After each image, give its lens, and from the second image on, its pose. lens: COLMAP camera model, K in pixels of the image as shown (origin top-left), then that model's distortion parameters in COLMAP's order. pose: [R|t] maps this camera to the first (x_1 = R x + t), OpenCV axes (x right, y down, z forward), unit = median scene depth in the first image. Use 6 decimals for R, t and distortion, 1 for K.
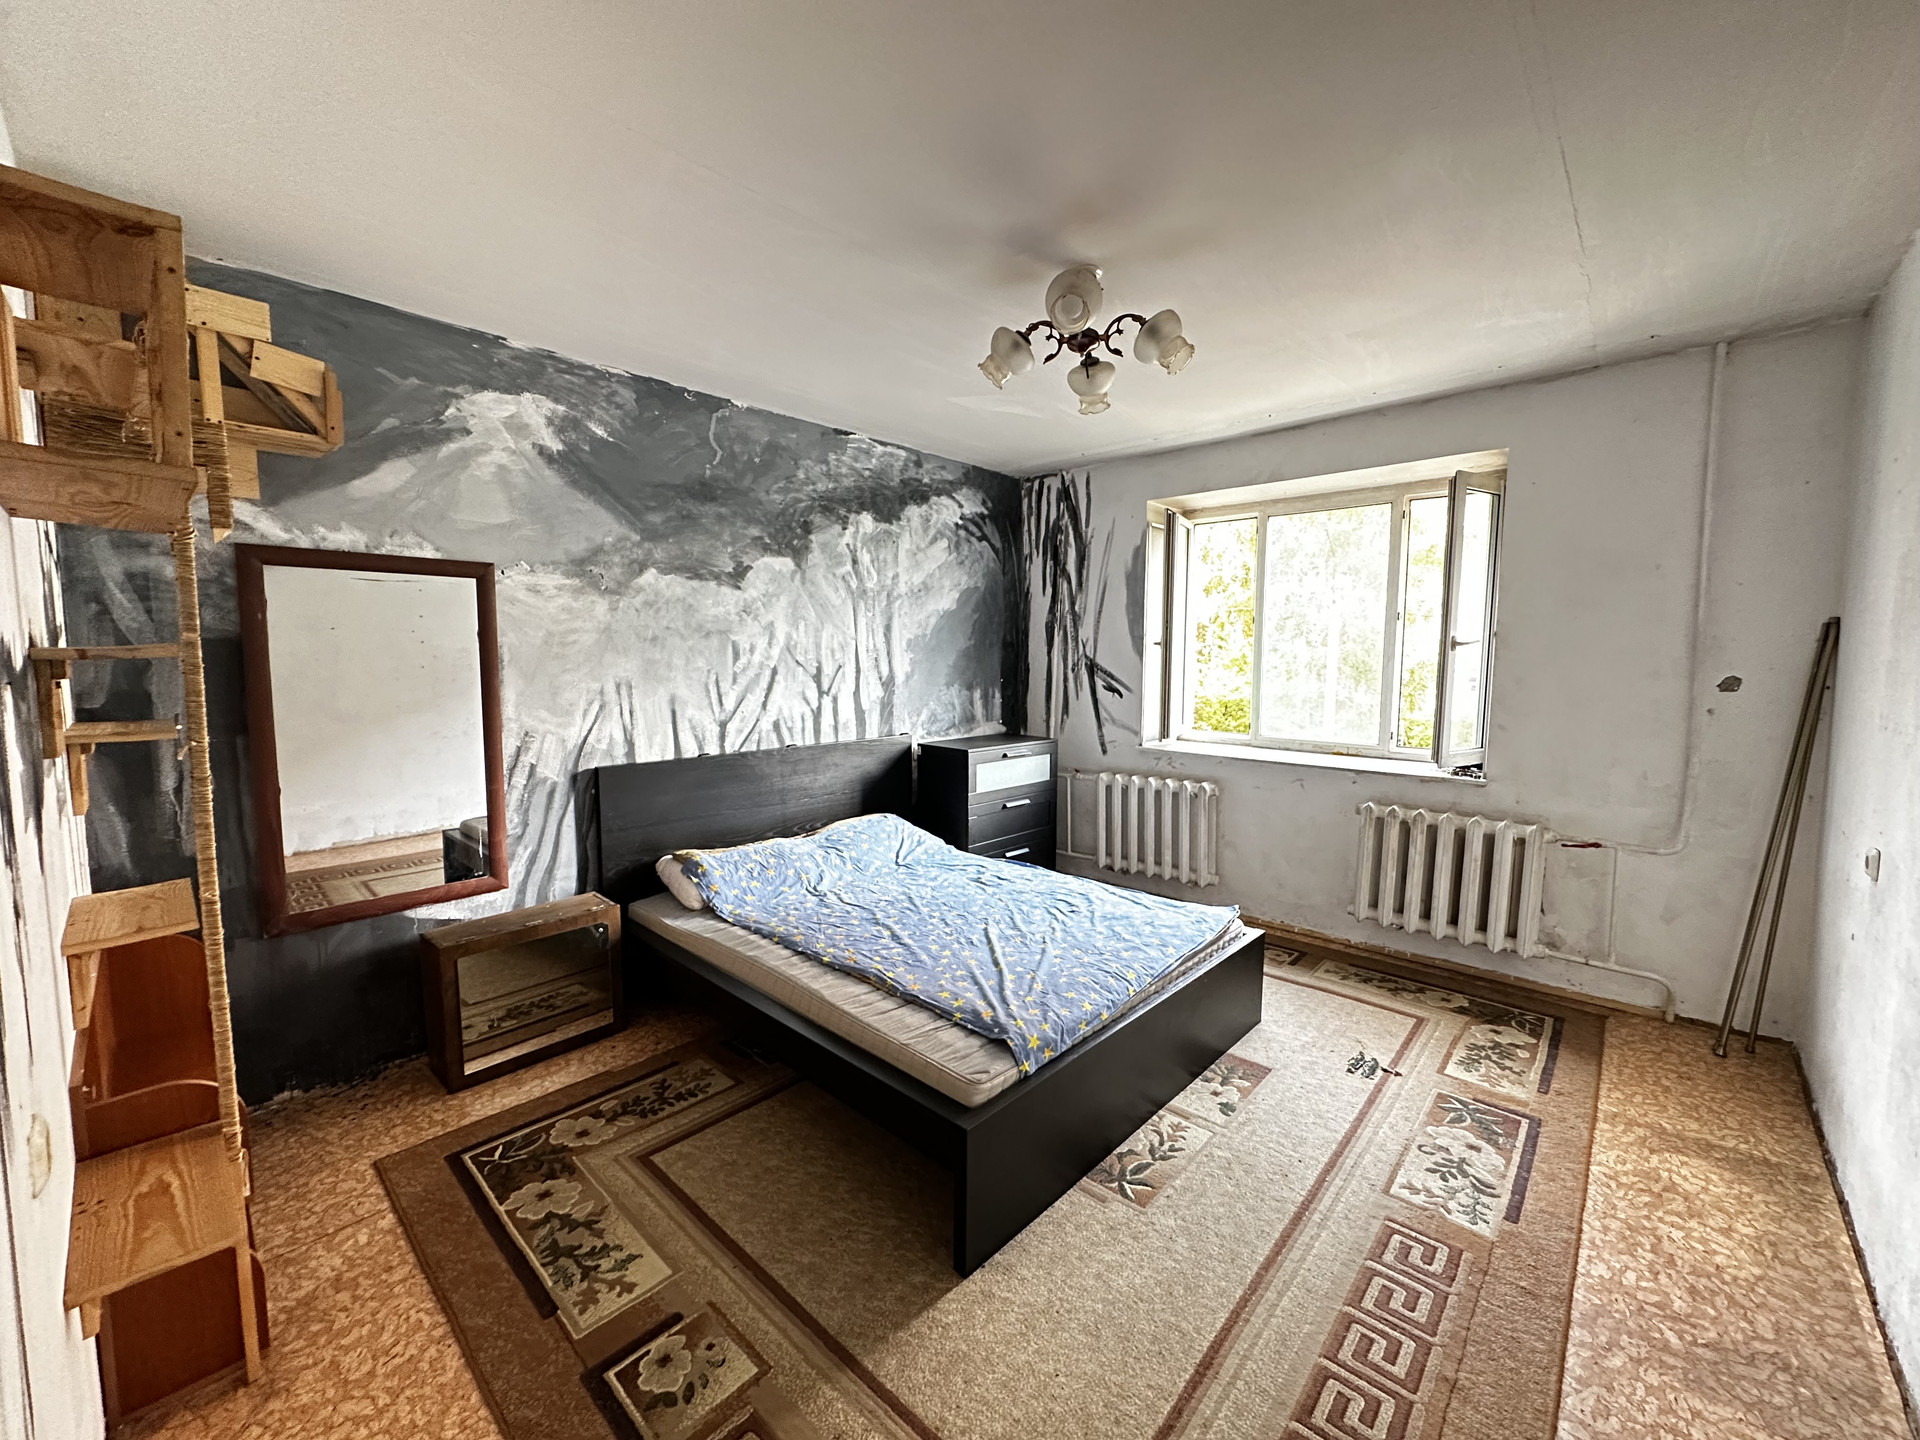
lens RADIAL K [[766.3, 0, 960.1], [0, 766.3, 720.9], [0, 0, 1]] dist [-0.001726, 0.000681]
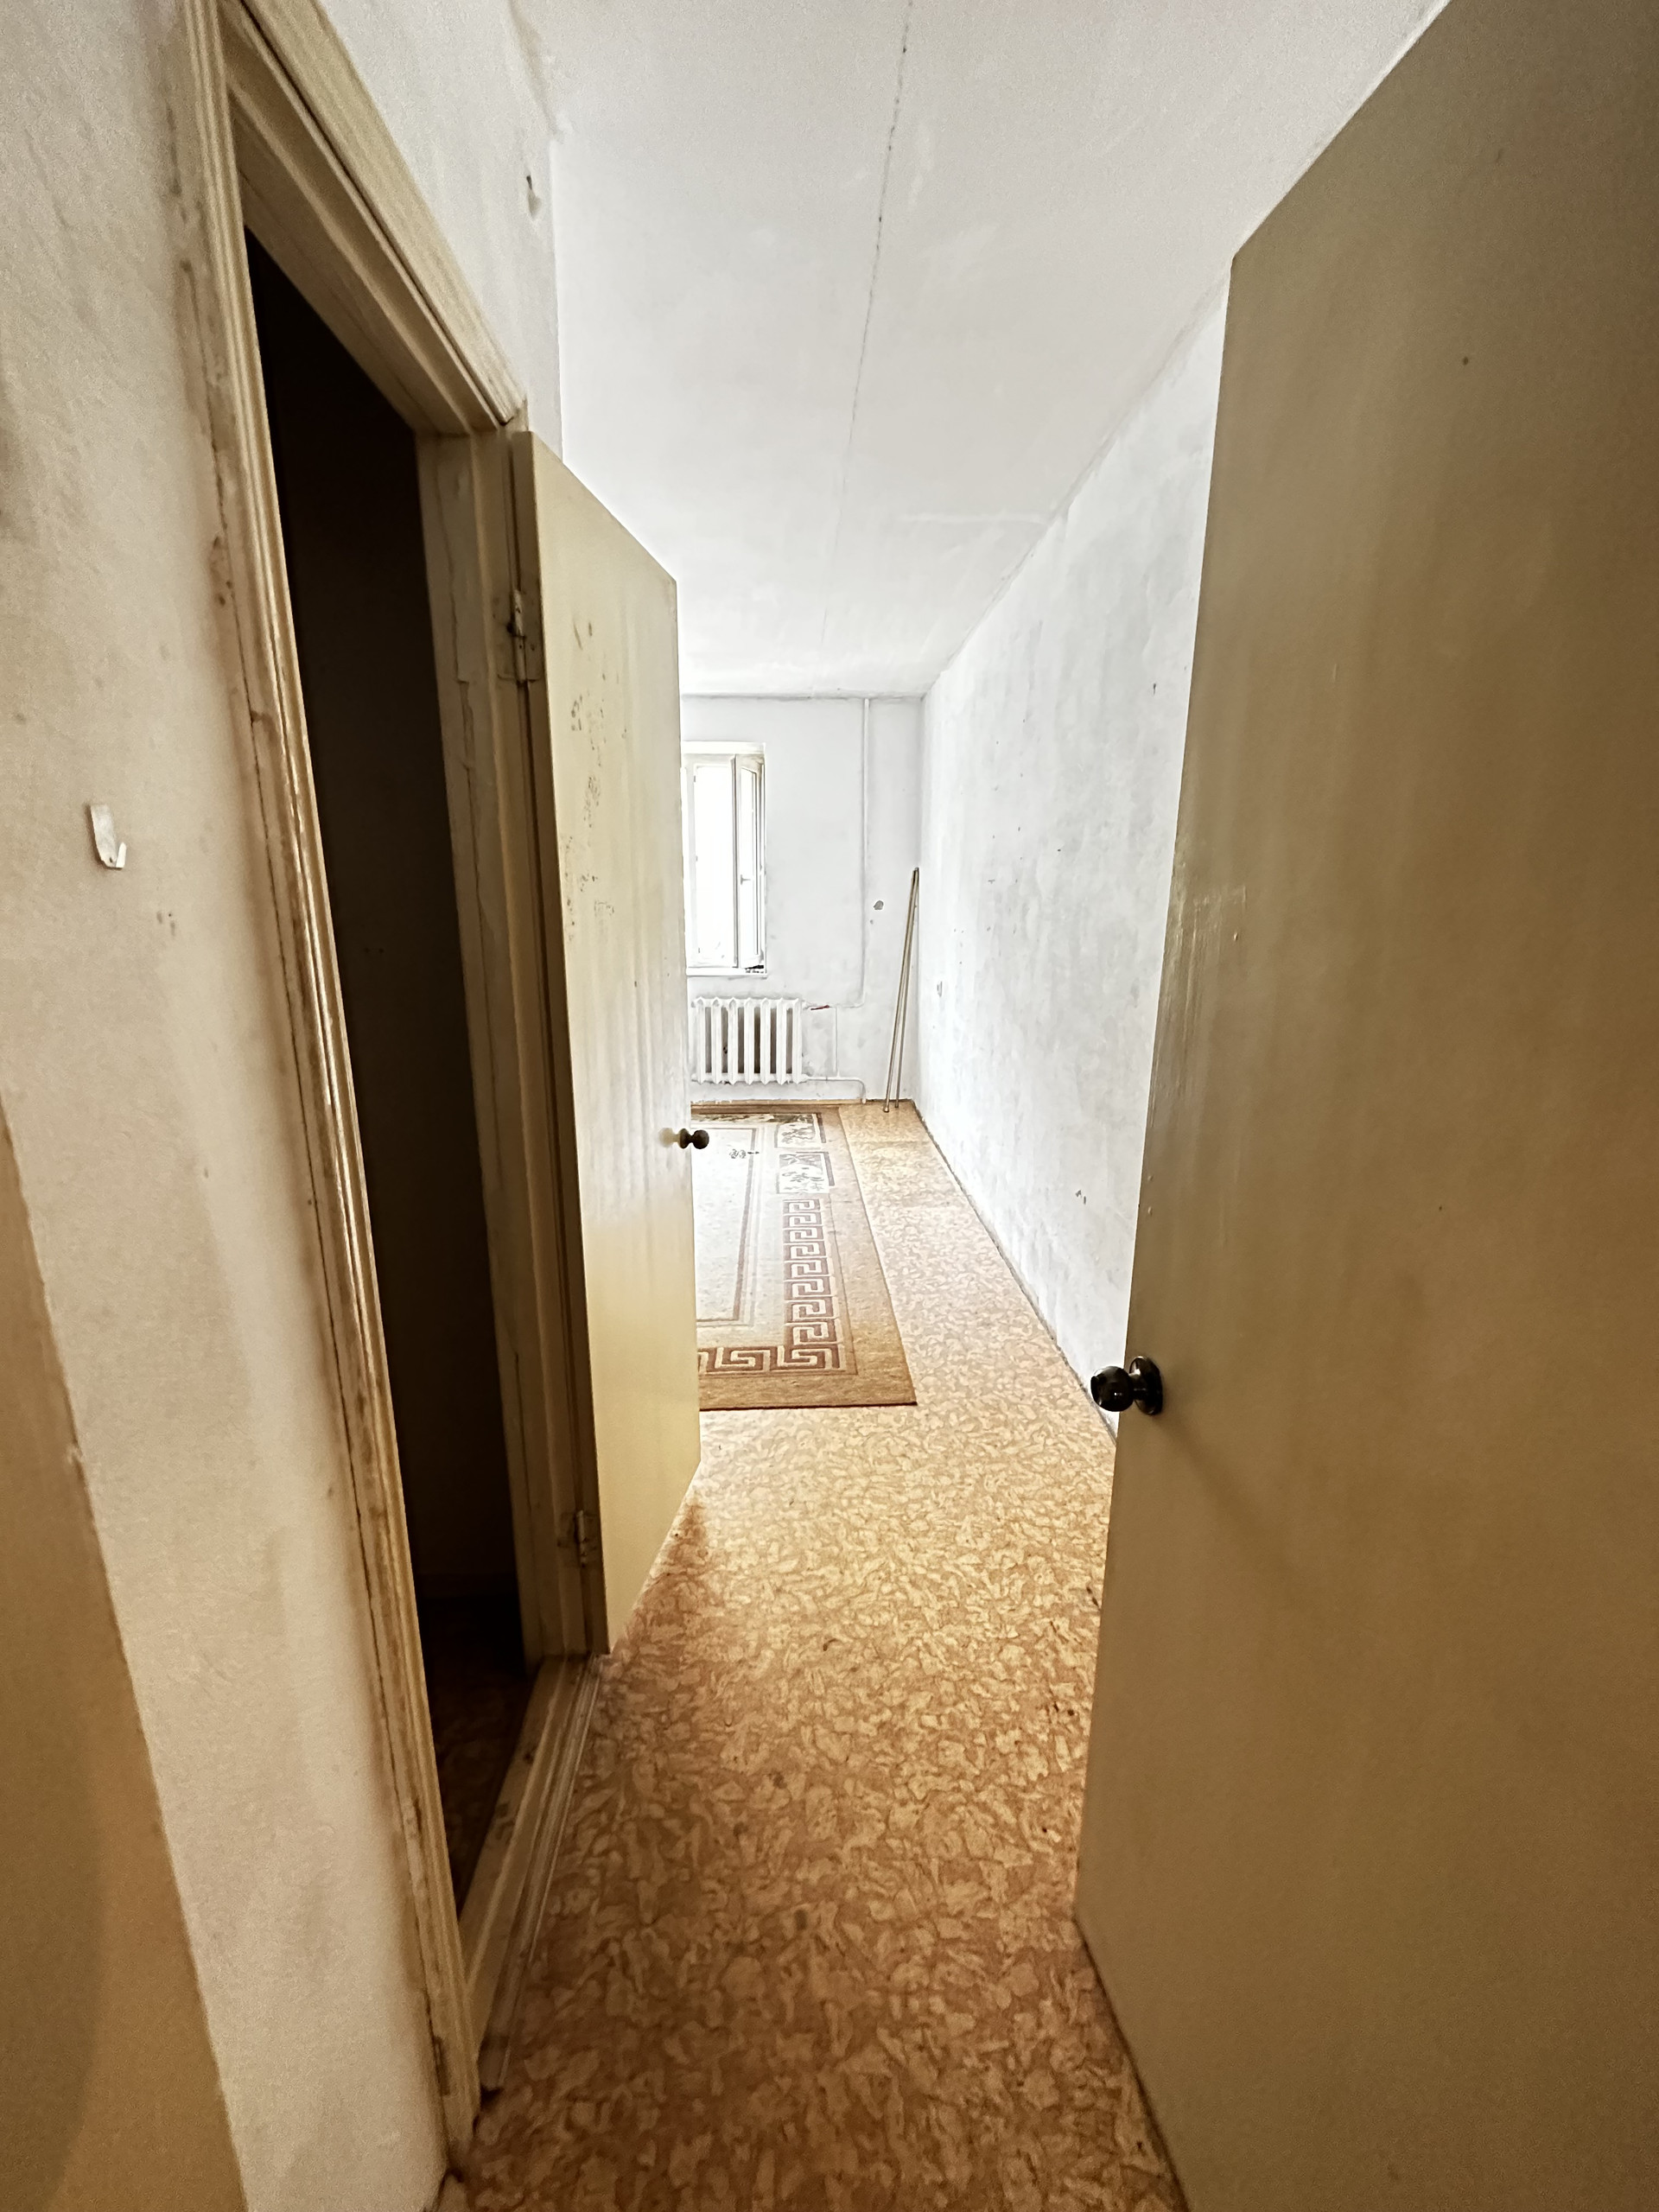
lens RADIAL K [[882.9, 0, 830.8], [0, 882.9, 1102.4], [0, 0, 1]] dist [-0.001726, 0.000681]
pose [[0.704060, -0.161828, 0.691456, -0.545811], [0.057255, 0.983455, 0.171870, 0.042285], [-0.707829, -0.081417, 0.701676, -0.378567]]
